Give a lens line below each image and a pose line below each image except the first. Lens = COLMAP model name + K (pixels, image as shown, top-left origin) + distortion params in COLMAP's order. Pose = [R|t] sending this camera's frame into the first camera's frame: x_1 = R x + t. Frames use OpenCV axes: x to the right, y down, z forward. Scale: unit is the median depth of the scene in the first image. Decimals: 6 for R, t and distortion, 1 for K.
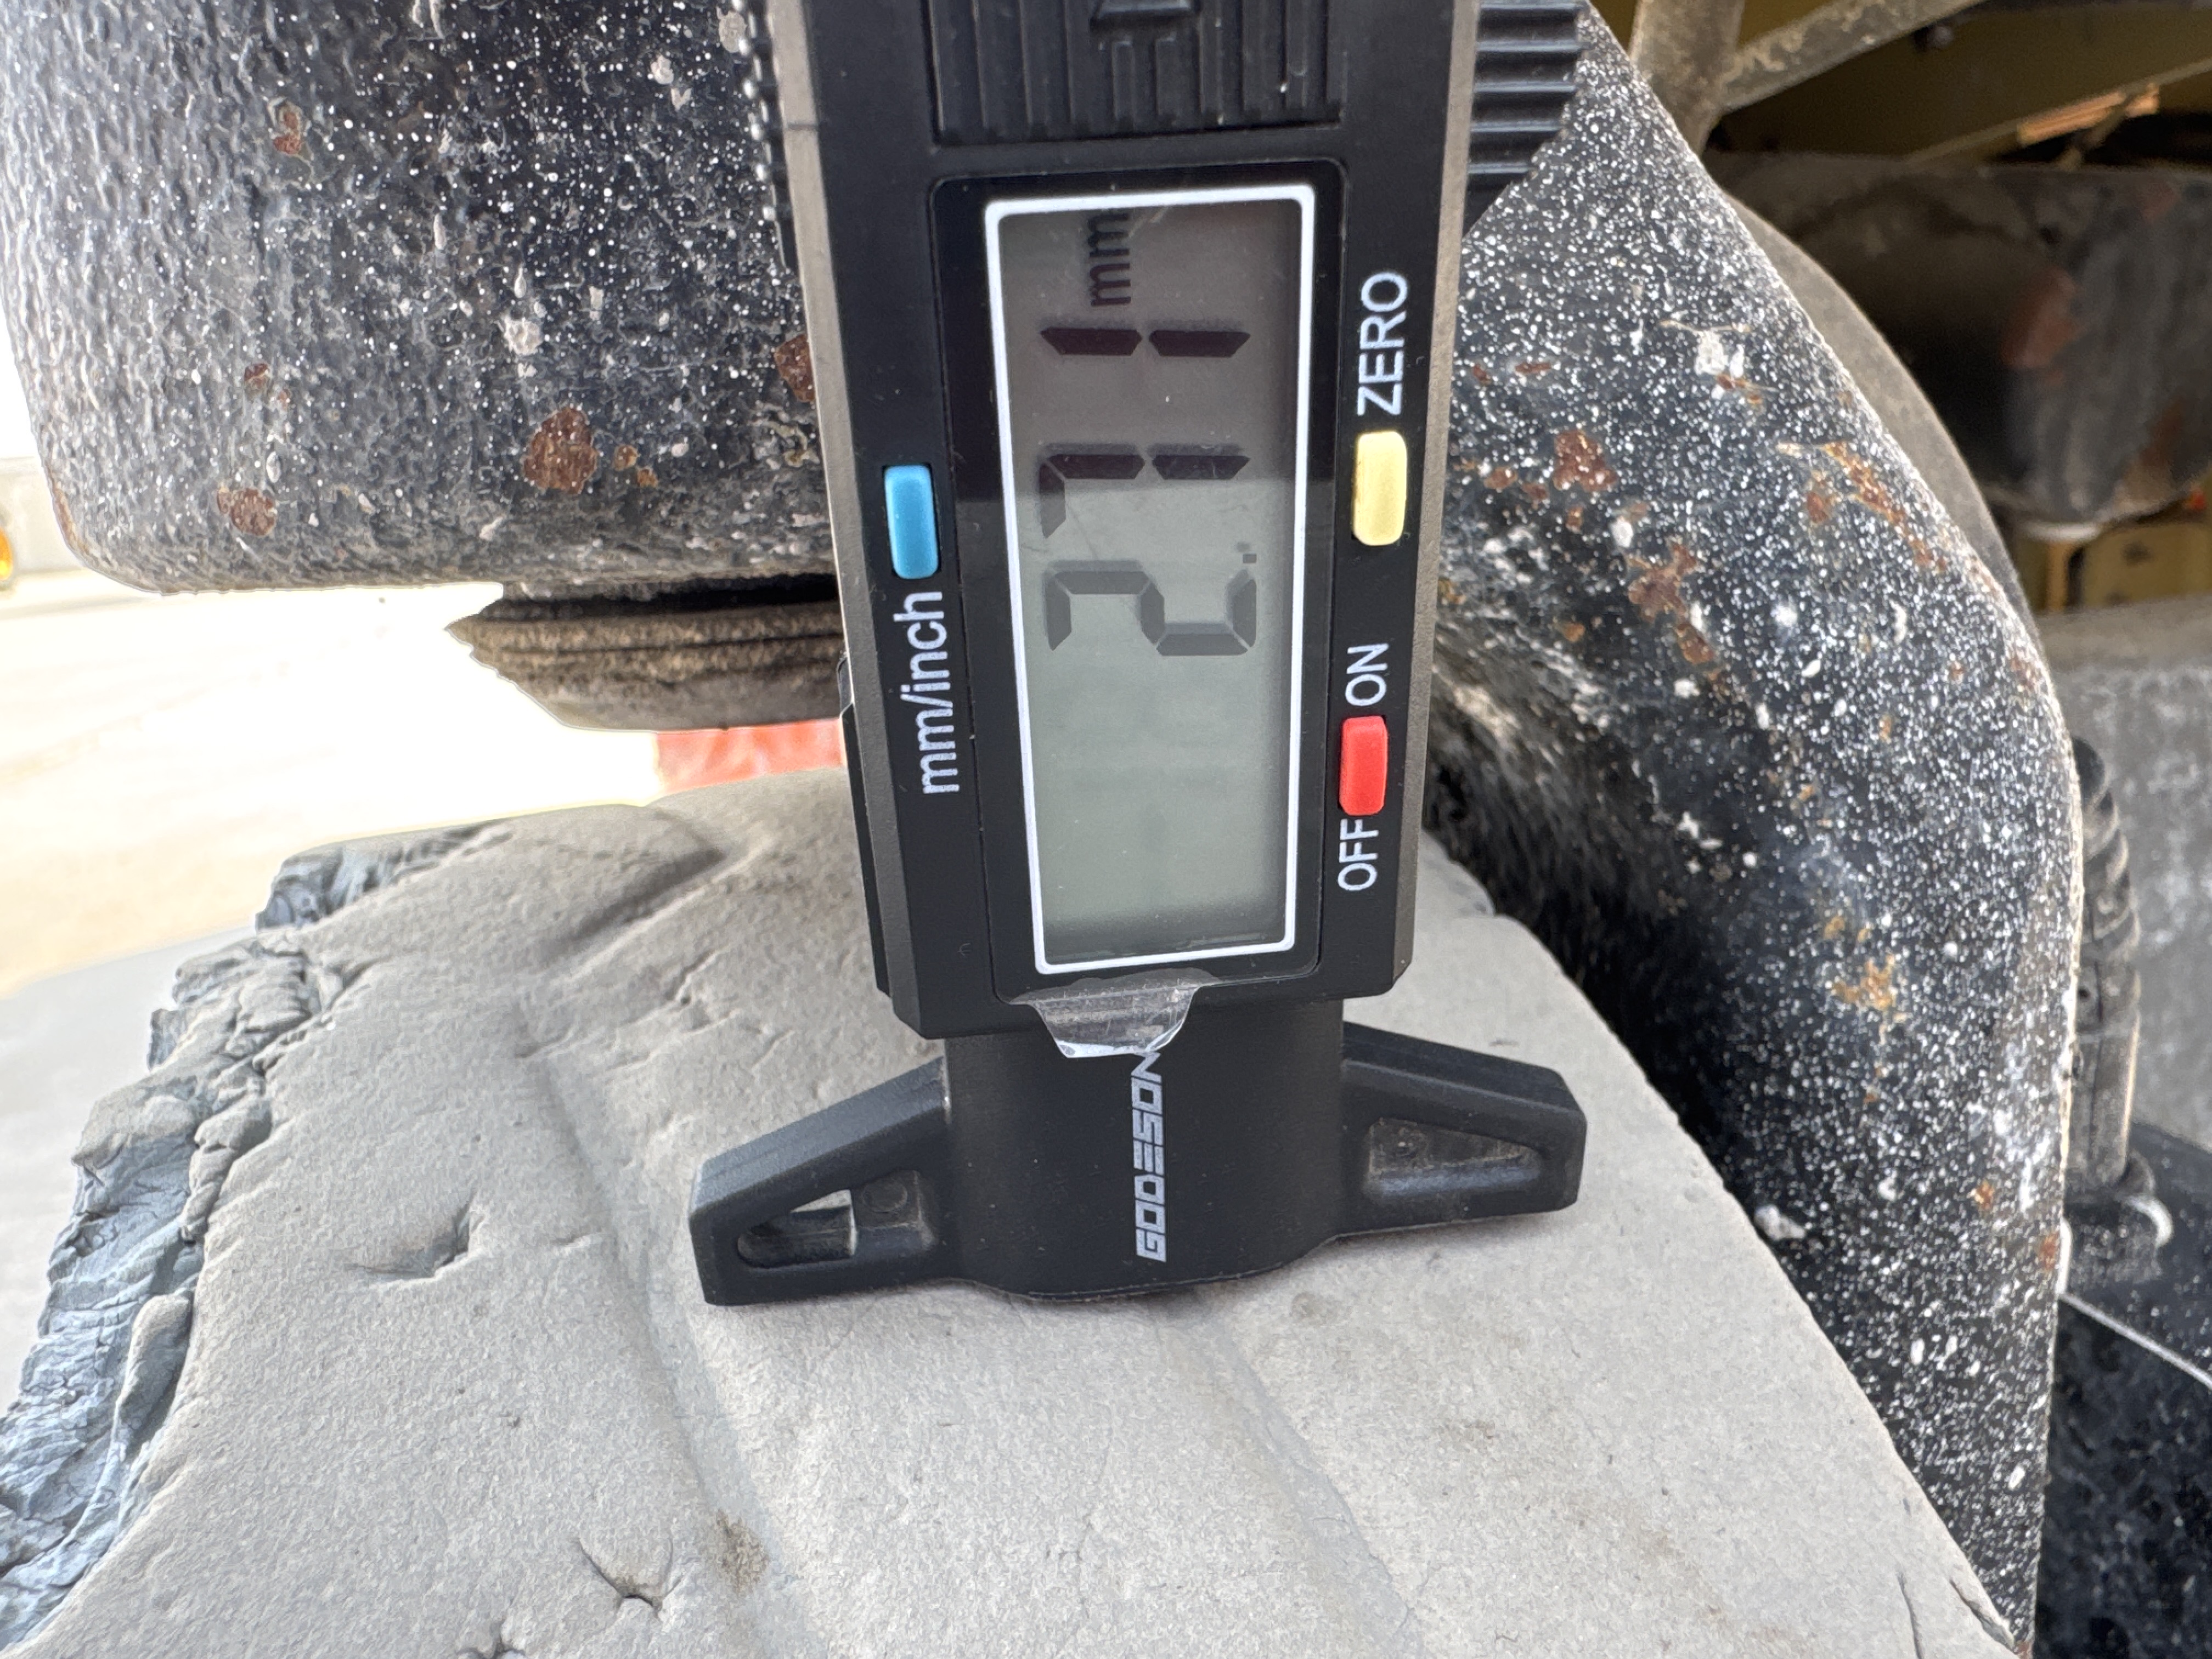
lens RADIAL K [[1598.5, 0, 1116.1], [0, 1598.5, 828.6], [0, 0, 1]] dist [0.002537, 0.001504]
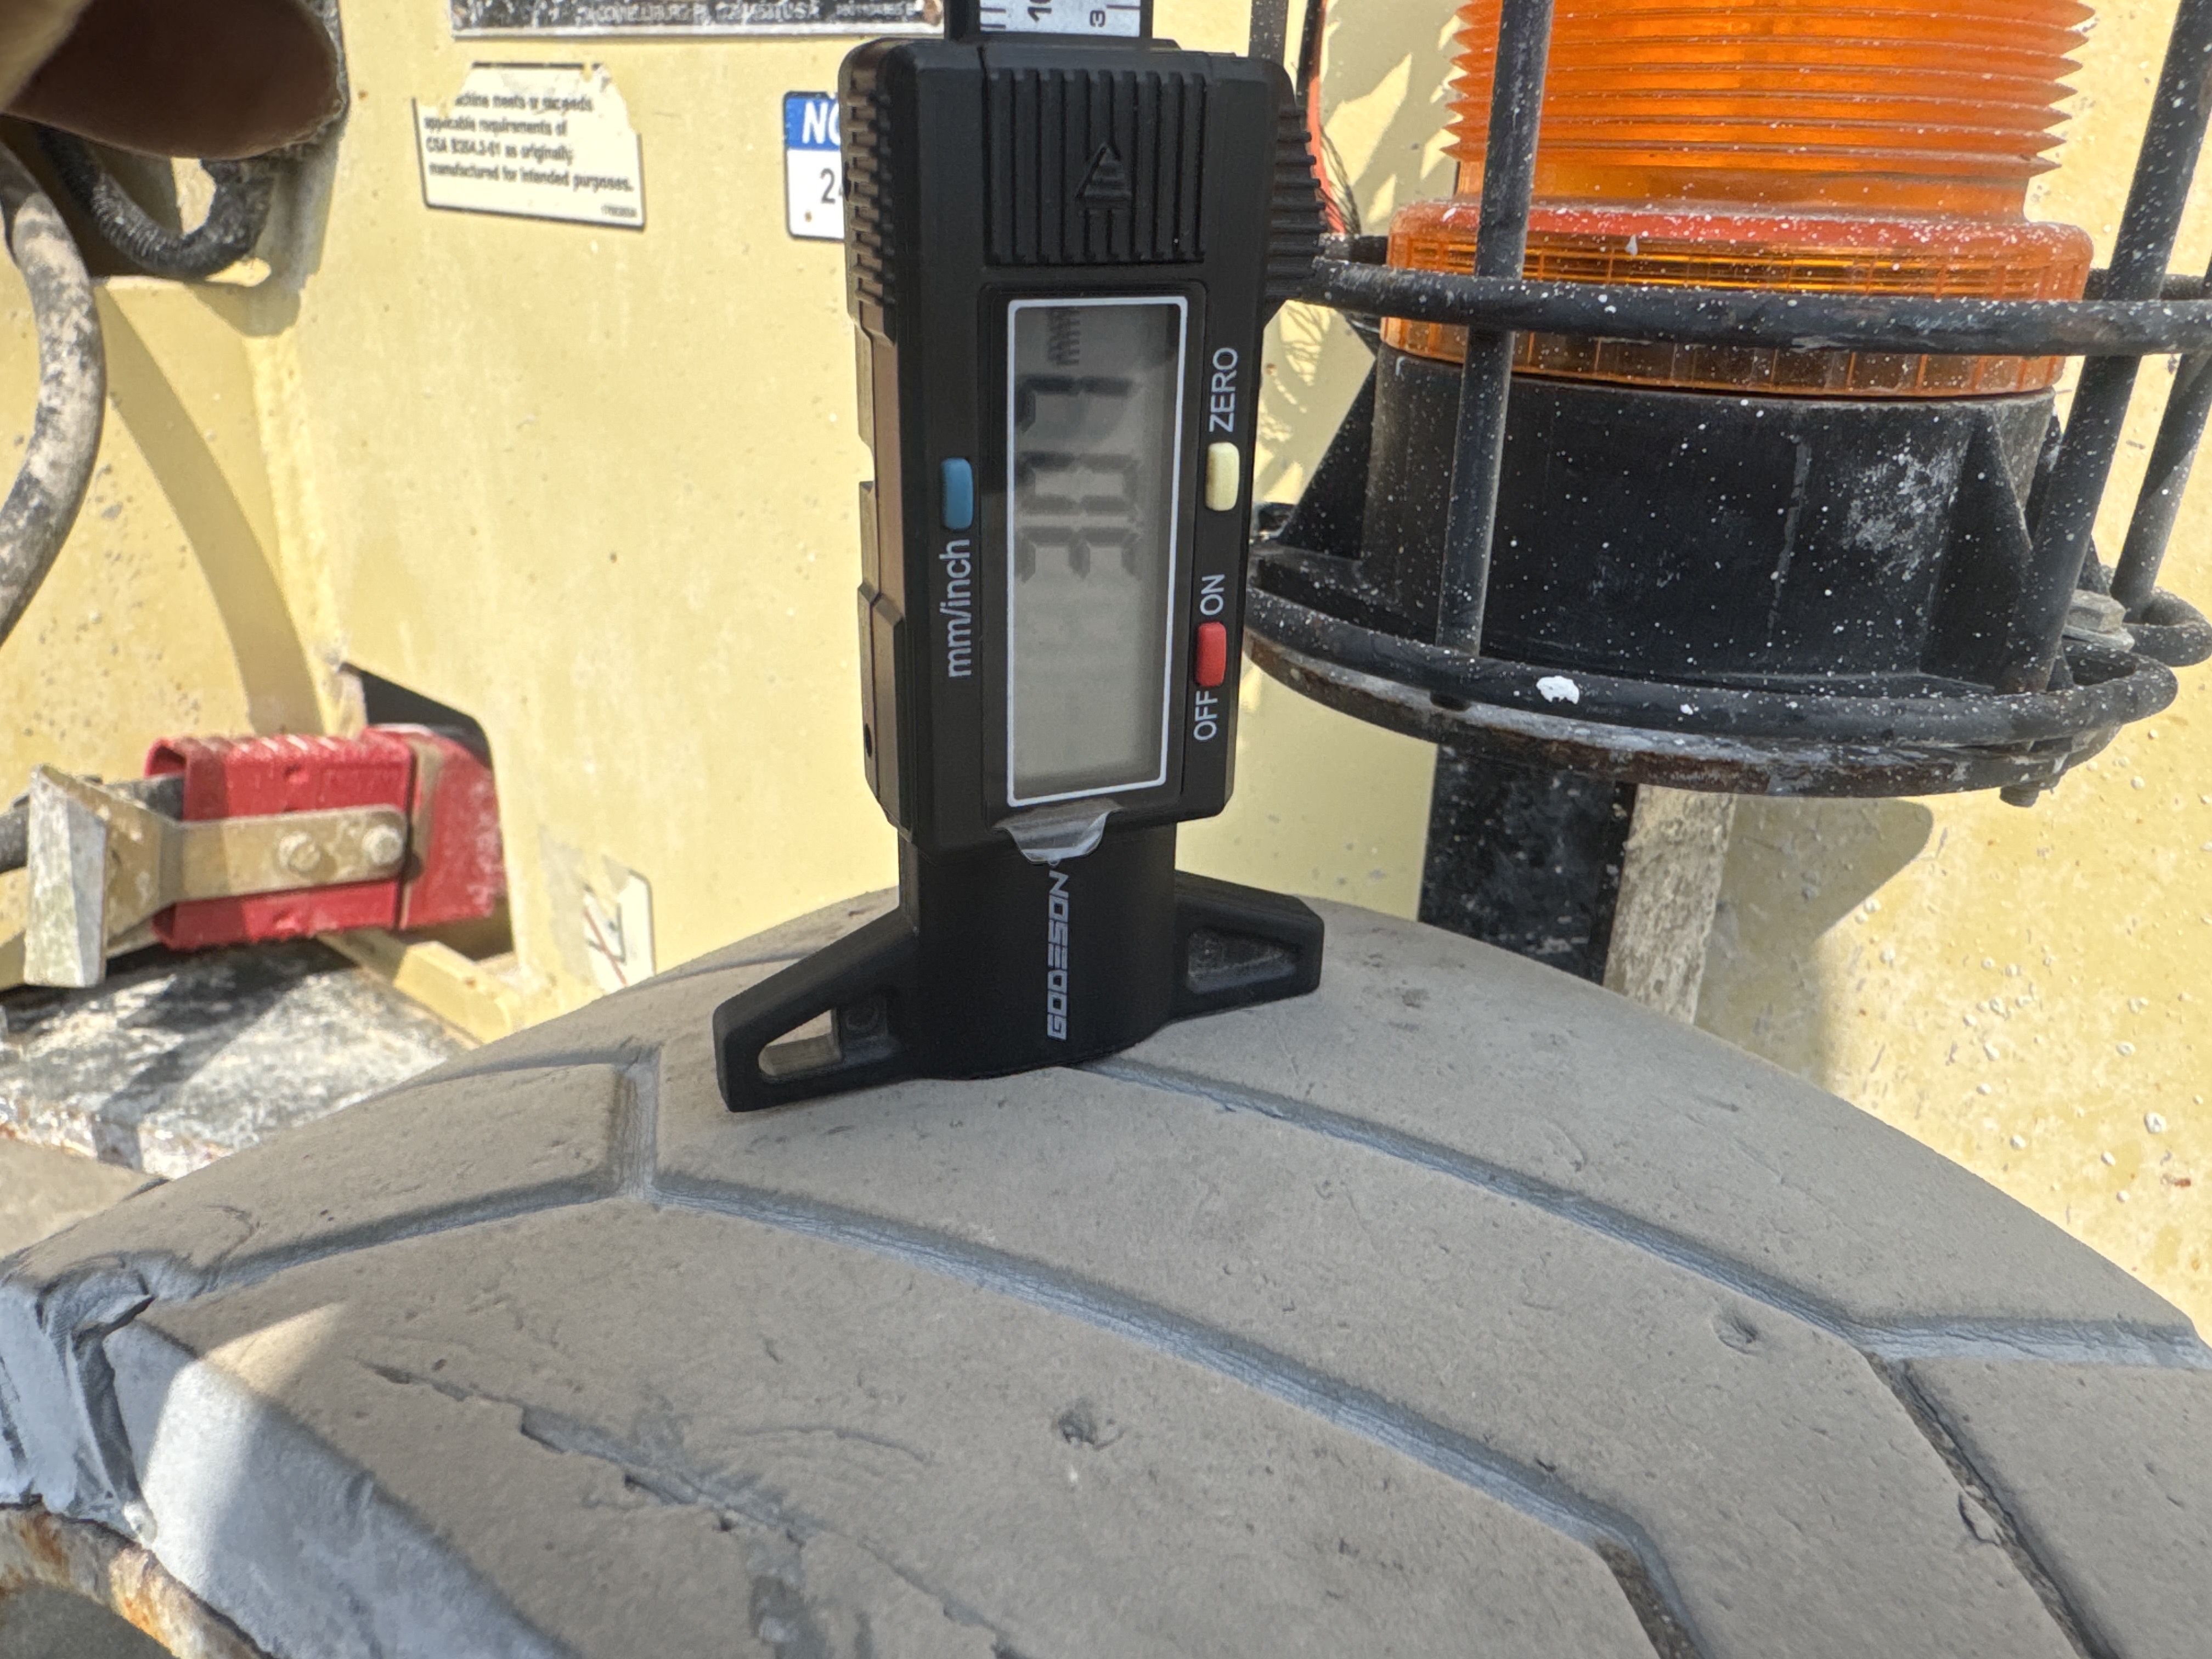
lens RADIAL K [[1565.2, 0, 1125.2], [0, 1565.2, 827.7], [0, 0, 1]] dist [0.000736, -0.006793]
pose [[0.955151, -0.065339, 0.288819, -0.405465], [0.088437, 0.993782, -0.067647, 0.240595], [-0.282603, 0.090156, 0.954991, -0.473853]]
